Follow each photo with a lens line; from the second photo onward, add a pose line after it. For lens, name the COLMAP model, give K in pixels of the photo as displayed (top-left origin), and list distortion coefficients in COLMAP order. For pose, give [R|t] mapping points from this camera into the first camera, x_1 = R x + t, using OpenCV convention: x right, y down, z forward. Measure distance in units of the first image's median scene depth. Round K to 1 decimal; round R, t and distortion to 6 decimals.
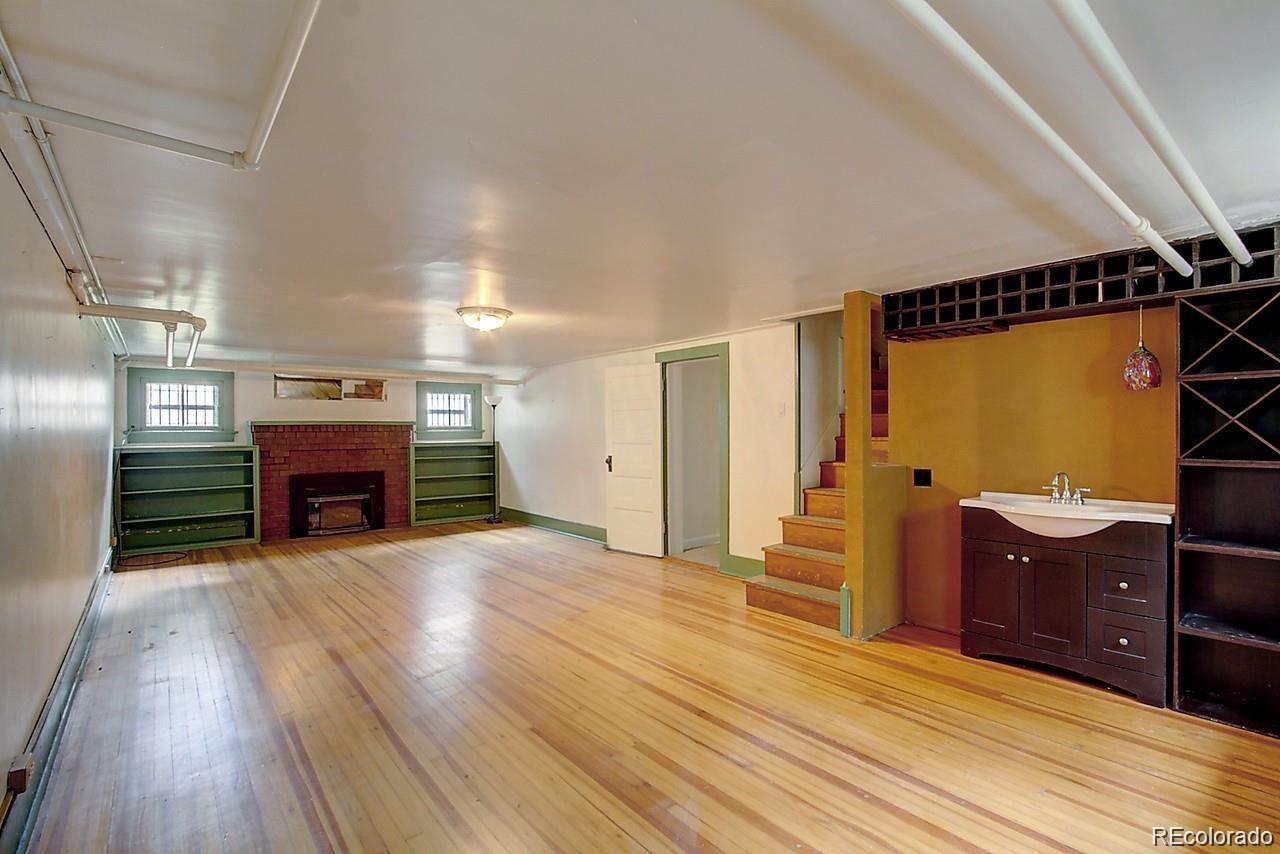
lens RADIAL K [[598.9, 0, 642.5], [0, 598.9, 434.2], [0, 0, 1]] dist [-0.016268, 0.001910]
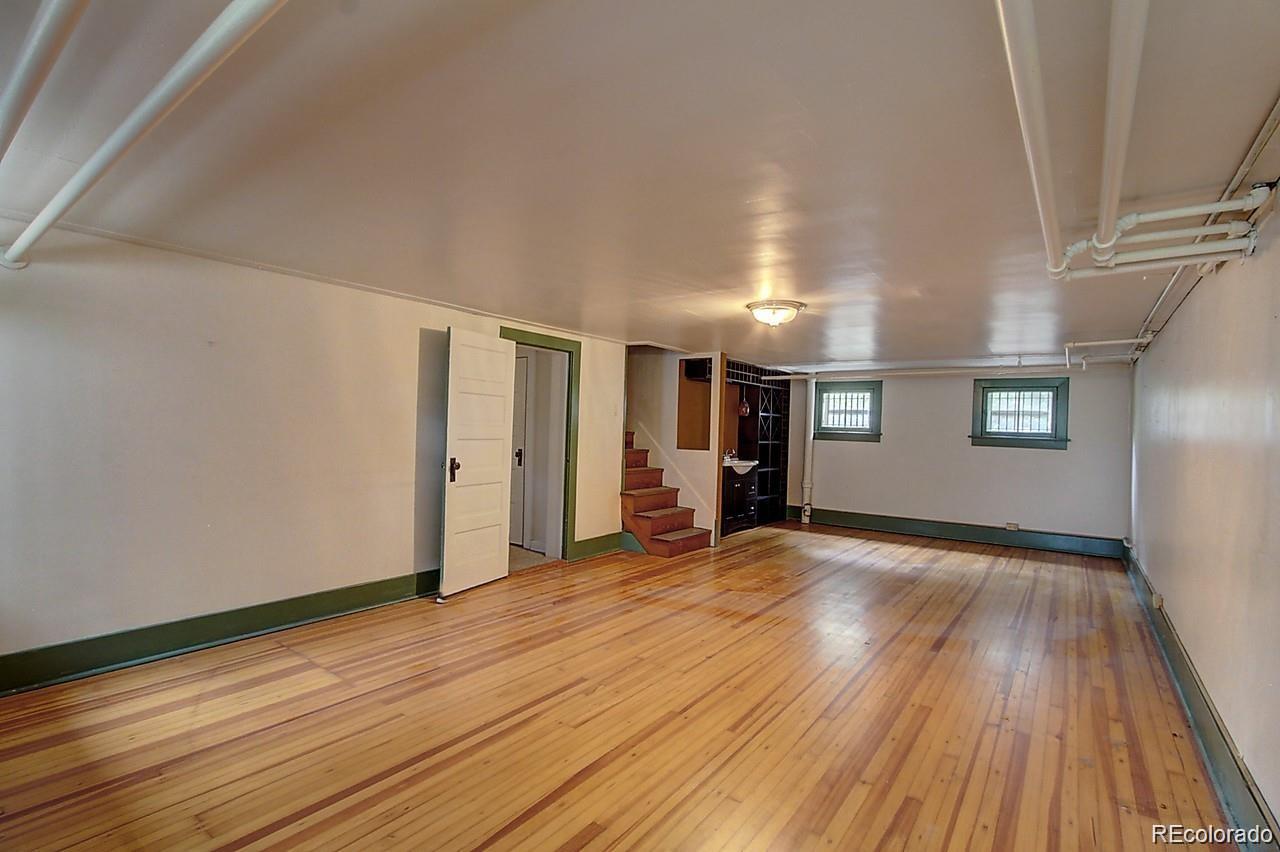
lens RADIAL K [[597.1, 0, 642.1], [0, 597.1, 429.5], [0, 0, 1]] dist [-0.020897, 0.000552]
pose [[-0.250648, -0.005170, 0.968064, -0.720475], [-0.022449, 0.999748, -0.000473, -0.000718], [-0.967818, -0.021851, -0.250701, 0.914312]]
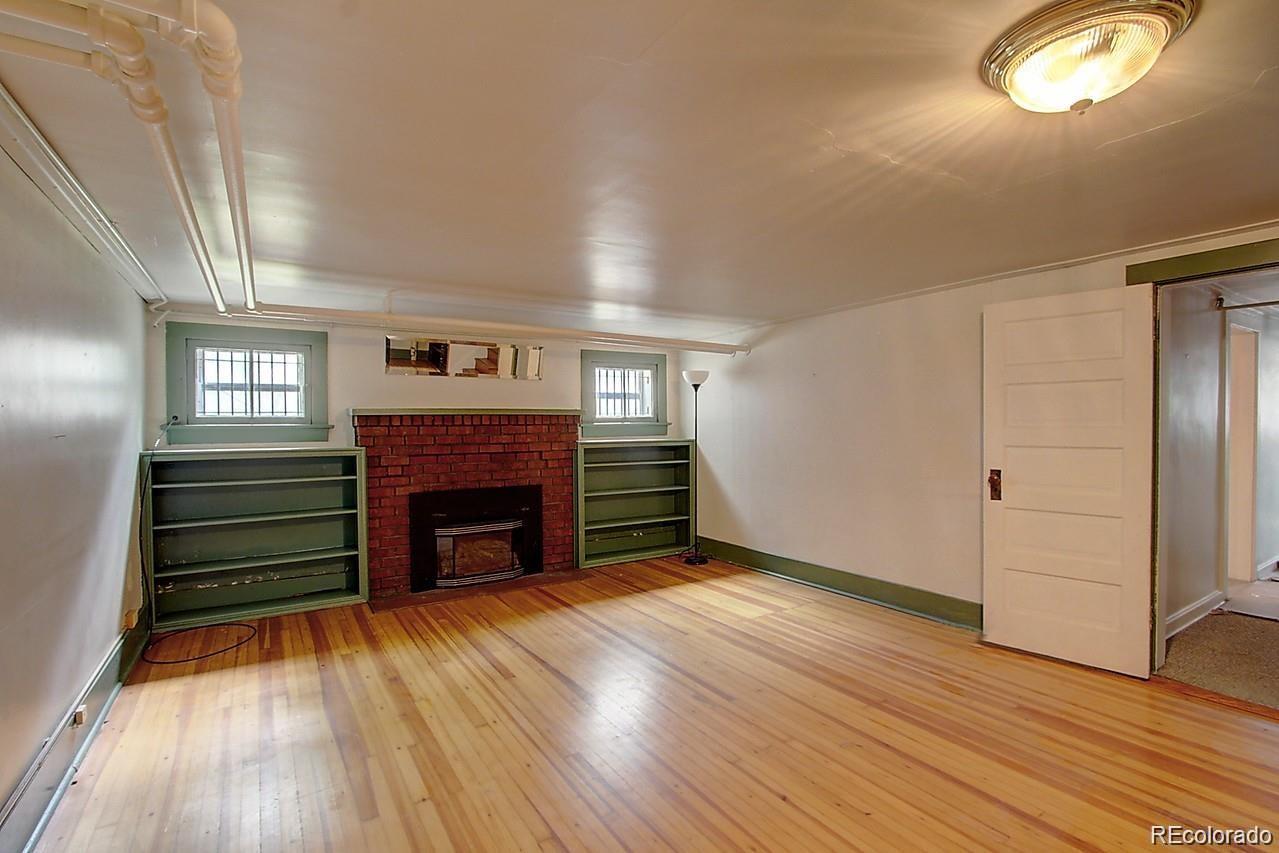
lens RADIAL K [[598.4, 0, 642.0], [0, 598.4, 433.7], [0, 0, 1]] dist [-0.016268, 0.001910]
pose [[0.993207, -0.000234, -0.116362, -0.288284], [0.001365, 0.999953, 0.009635, -0.001457], [0.116354, -0.009728, 0.993160, 0.419181]]
